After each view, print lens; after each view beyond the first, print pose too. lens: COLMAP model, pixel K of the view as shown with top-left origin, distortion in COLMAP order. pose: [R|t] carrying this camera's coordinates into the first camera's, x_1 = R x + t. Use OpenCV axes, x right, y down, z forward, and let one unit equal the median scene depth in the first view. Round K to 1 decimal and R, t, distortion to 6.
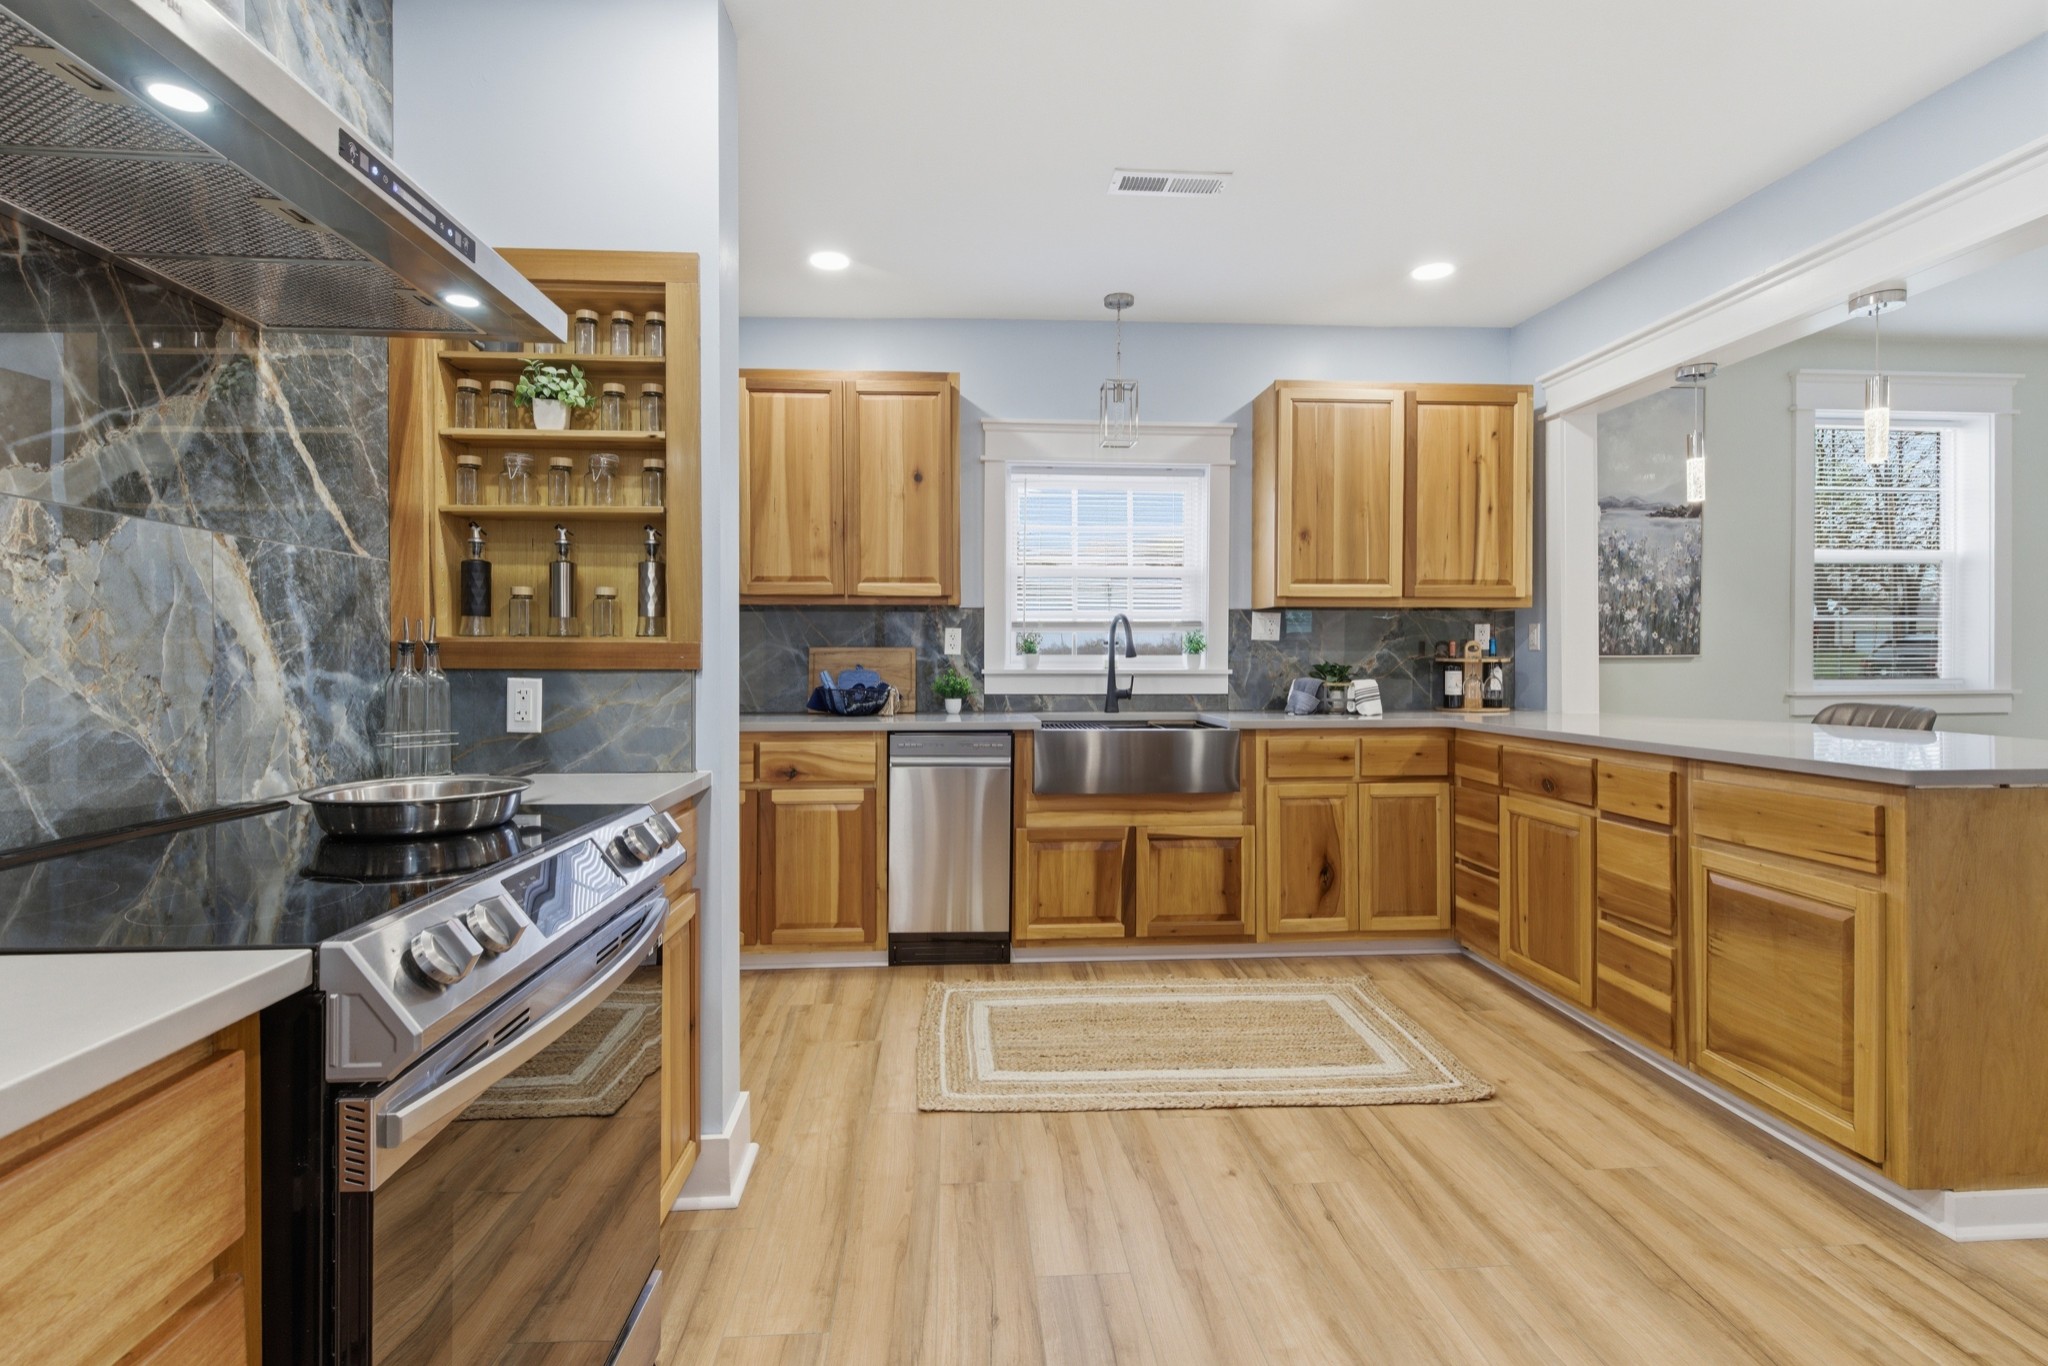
lens RADIAL K [[947.2, 0, 1022.5], [0, 947.2, 662.8], [0, 0, 1]] dist [0.009091, -0.005559]
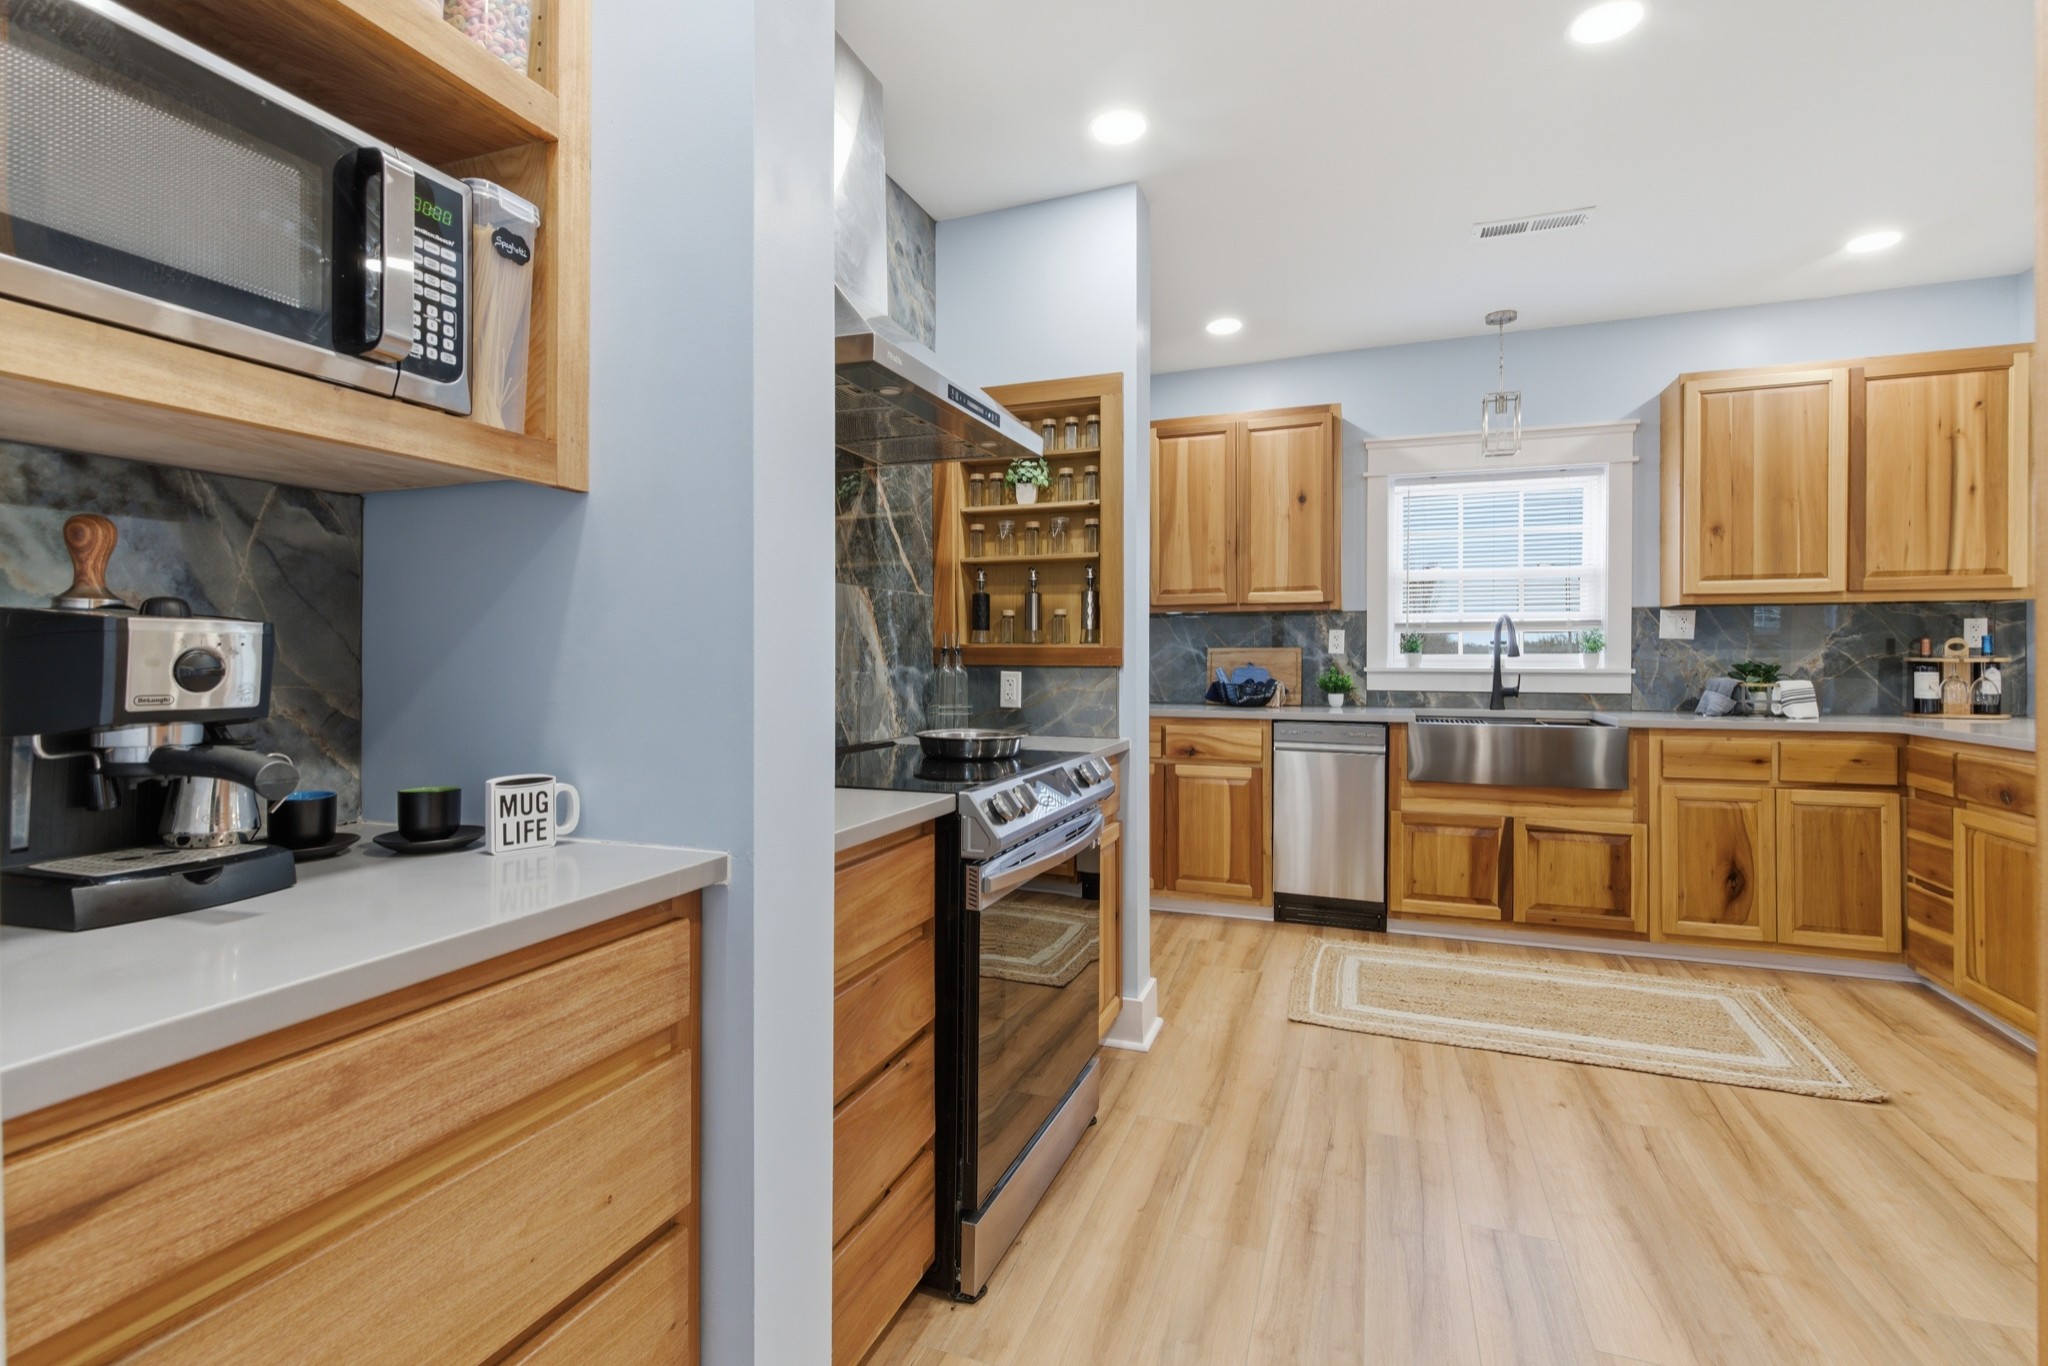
lens RADIAL K [[947.2, 0, 1016.3], [0, 947.2, 659.4], [0, 0, 1]] dist [0.009091, -0.005559]
pose [[0.907565, 0.001655, -0.419908, 0.061008], [-0.002038, 0.999998, -0.000462, -0.001095], [0.419907, 0.001275, 0.907566, -0.194545]]
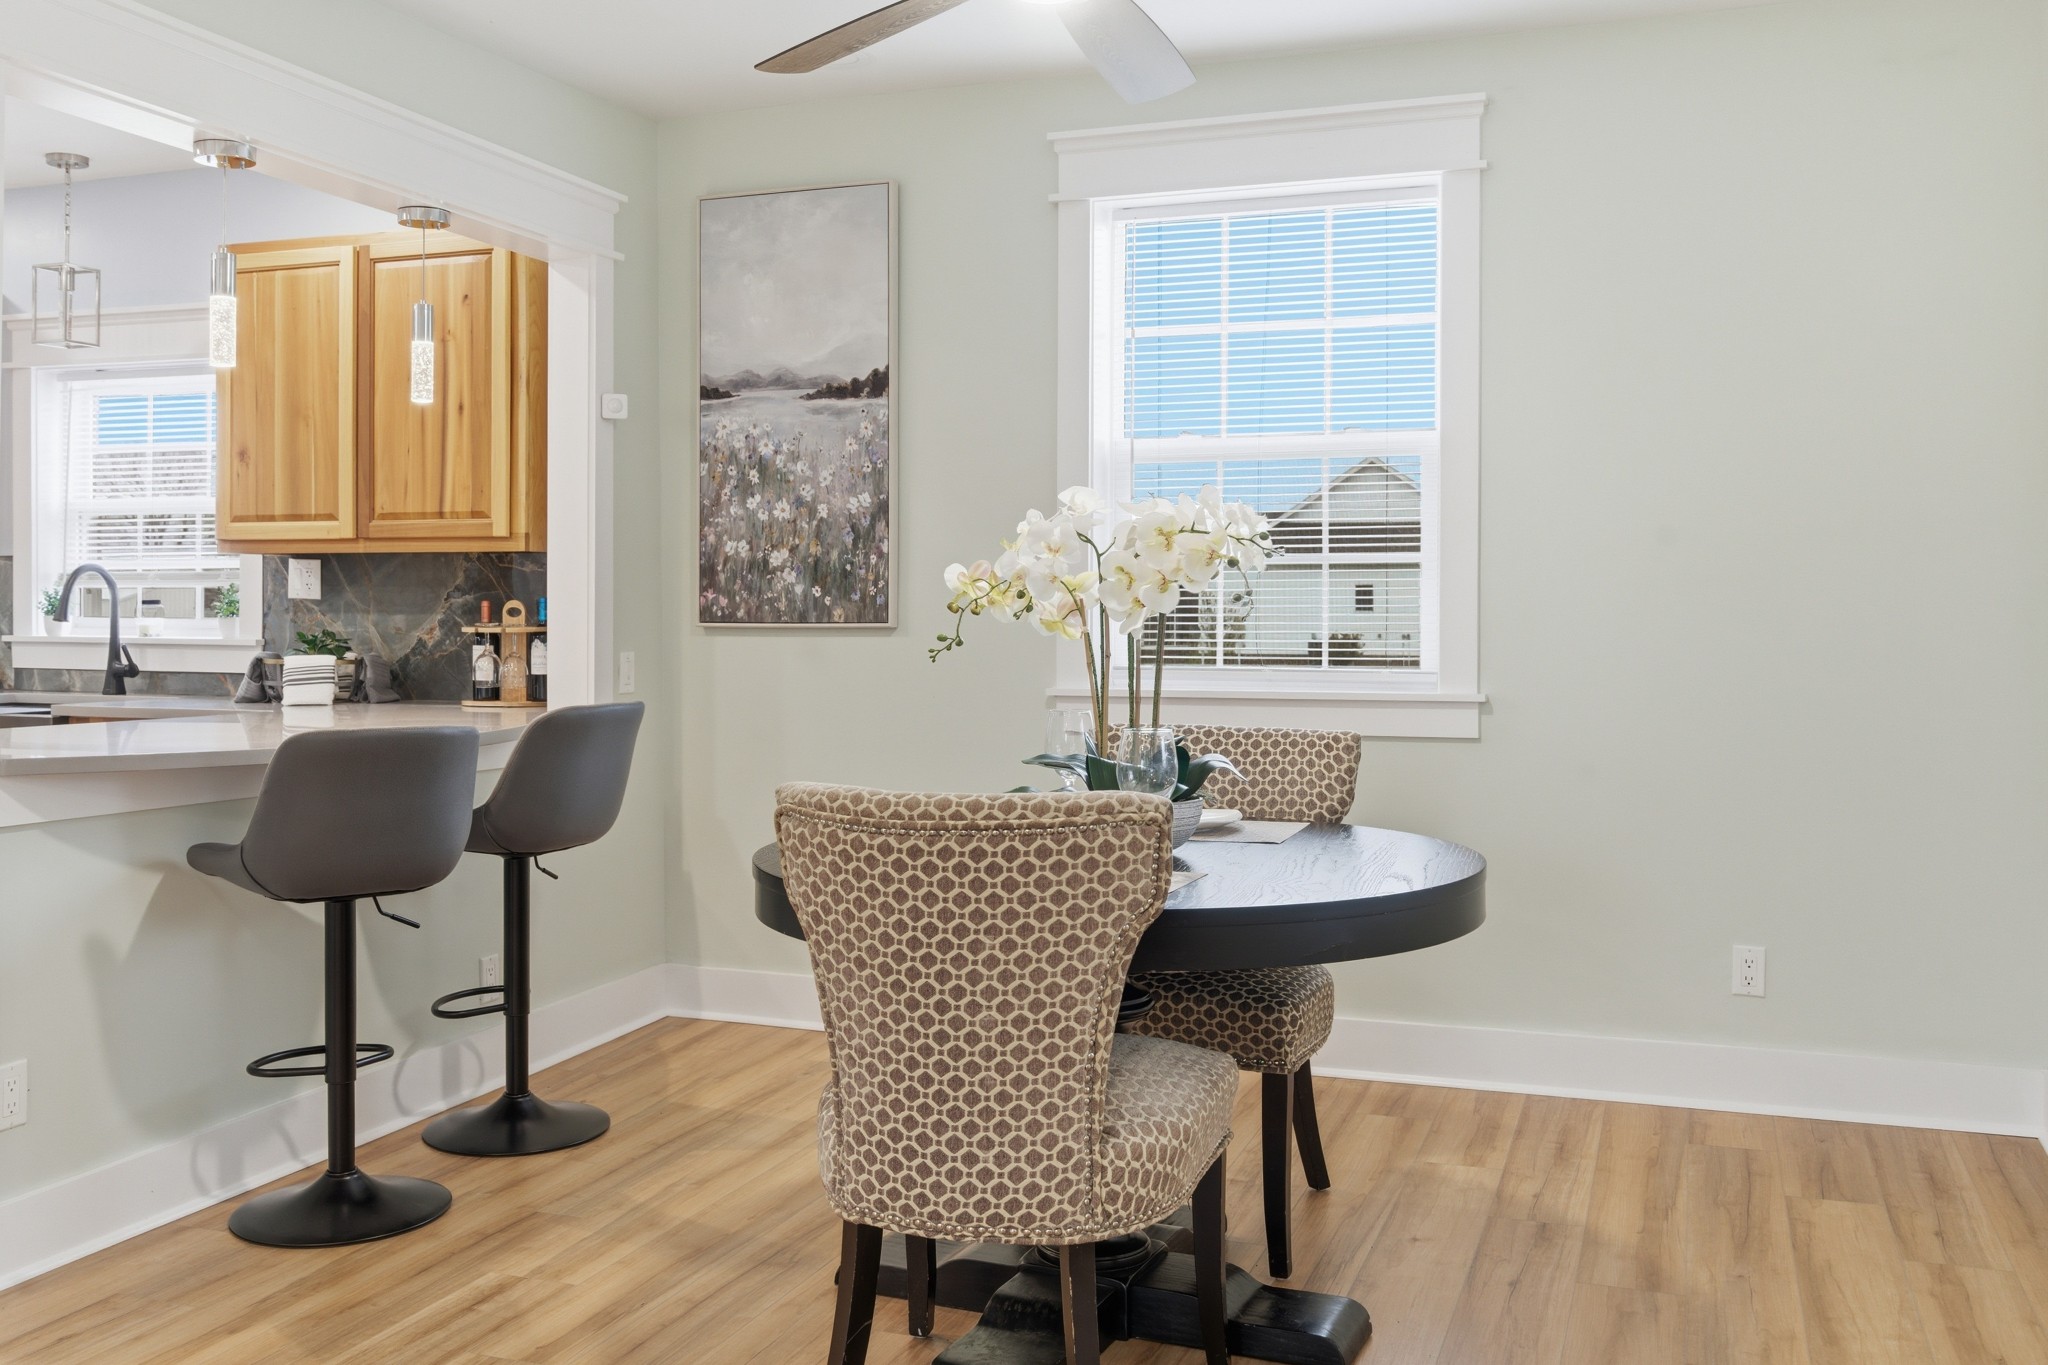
lens RADIAL K [[1846.2, 0, 967.8], [0, 1846.2, 599.0], [0, 0, 1]] dist [-0.003826, 0.000473]
pose [[0.905736, 0.002301, -0.423837, 1.514232], [-0.006391, 0.999946, -0.008228, -0.017833], [0.423795, 0.010162, 0.905701, -0.047849]]
